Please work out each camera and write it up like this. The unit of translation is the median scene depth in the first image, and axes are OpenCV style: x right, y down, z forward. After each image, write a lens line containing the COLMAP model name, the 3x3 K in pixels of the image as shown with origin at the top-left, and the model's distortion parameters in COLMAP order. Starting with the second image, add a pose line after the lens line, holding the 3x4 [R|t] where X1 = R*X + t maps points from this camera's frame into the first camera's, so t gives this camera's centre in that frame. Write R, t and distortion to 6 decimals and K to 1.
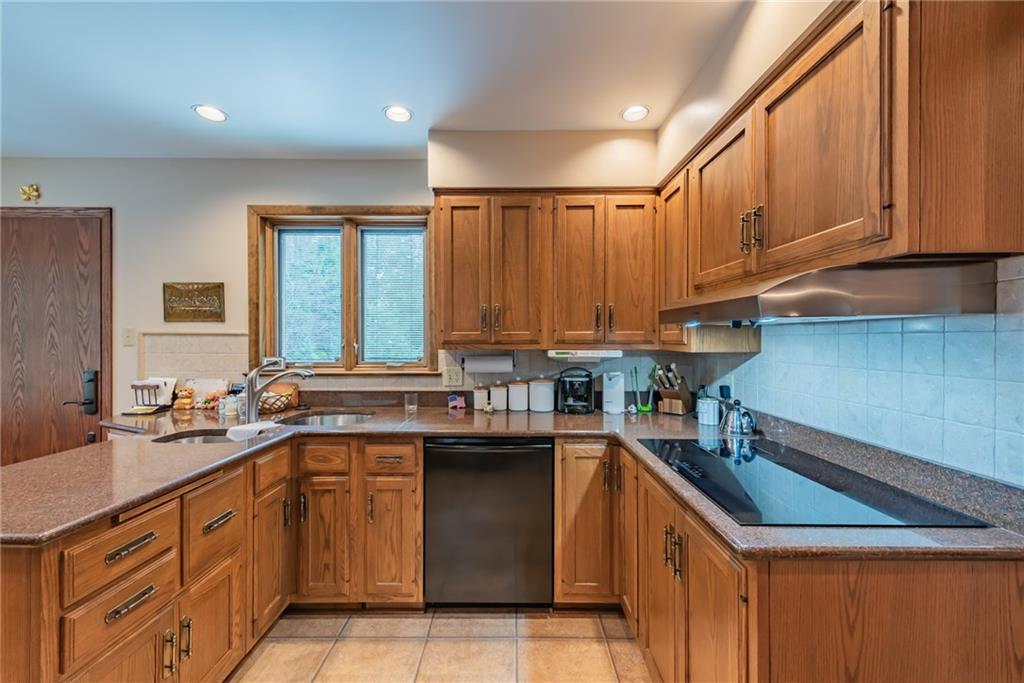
lens RADIAL K [[409.5, 0, 505.4], [0, 409.5, 338.1], [0, 0, 1]] dist [0.016403, -0.001849]
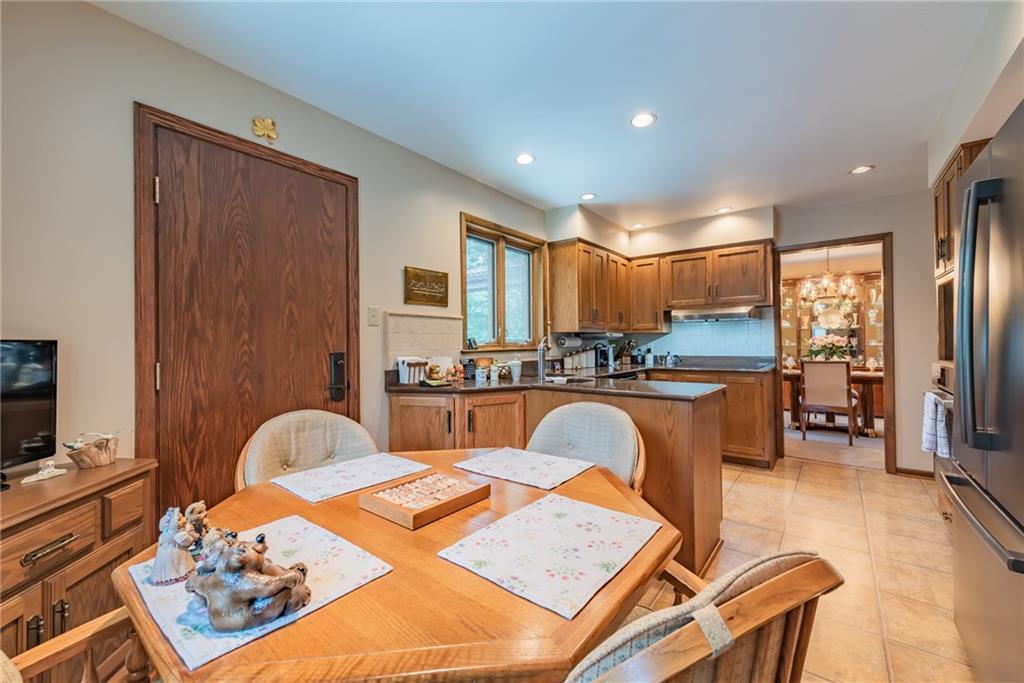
lens RADIAL K [[409.5, 0, 508.6], [0, 409.5, 339.7], [0, 0, 1]] dist [0.016403, -0.001849]
pose [[0.609838, -0.000564, 0.792526, -1.486725], [0.010449, 0.999919, -0.007328, 0.061976], [-0.792457, 0.012750, 0.609794, 0.167260]]
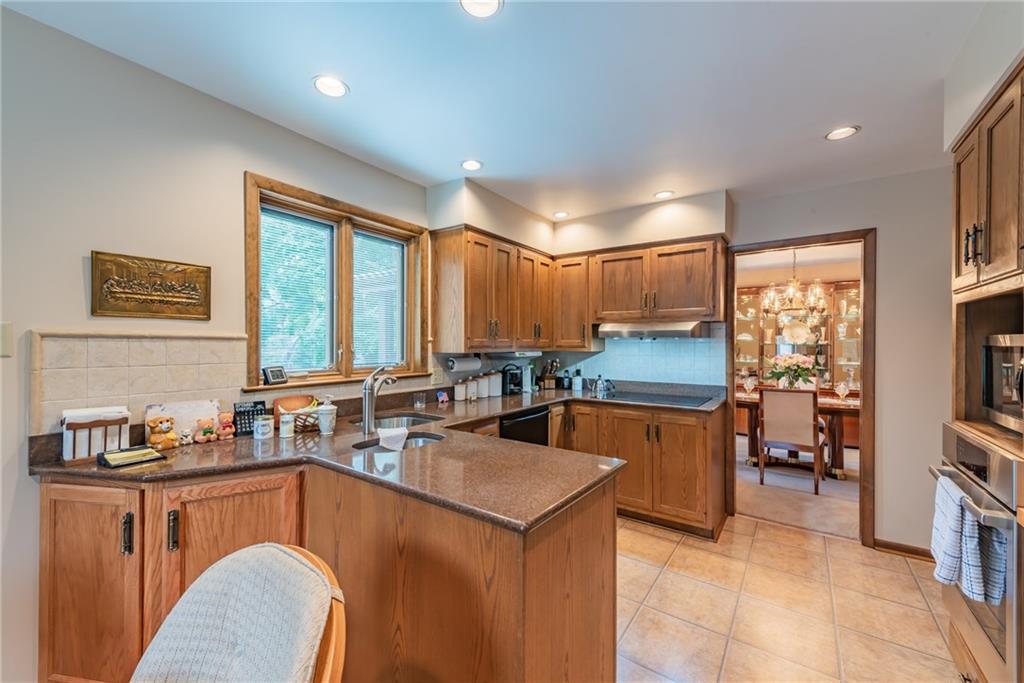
lens RADIAL K [[409.5, 0, 508.1], [0, 409.5, 344.9], [0, 0, 1]] dist [0.016403, -0.001849]
pose [[0.568644, -0.000411, 0.822583, -0.980448], [-0.003686, 0.999989, 0.003048, -0.000814], [-0.822575, -0.004765, 0.568636, 0.159206]]
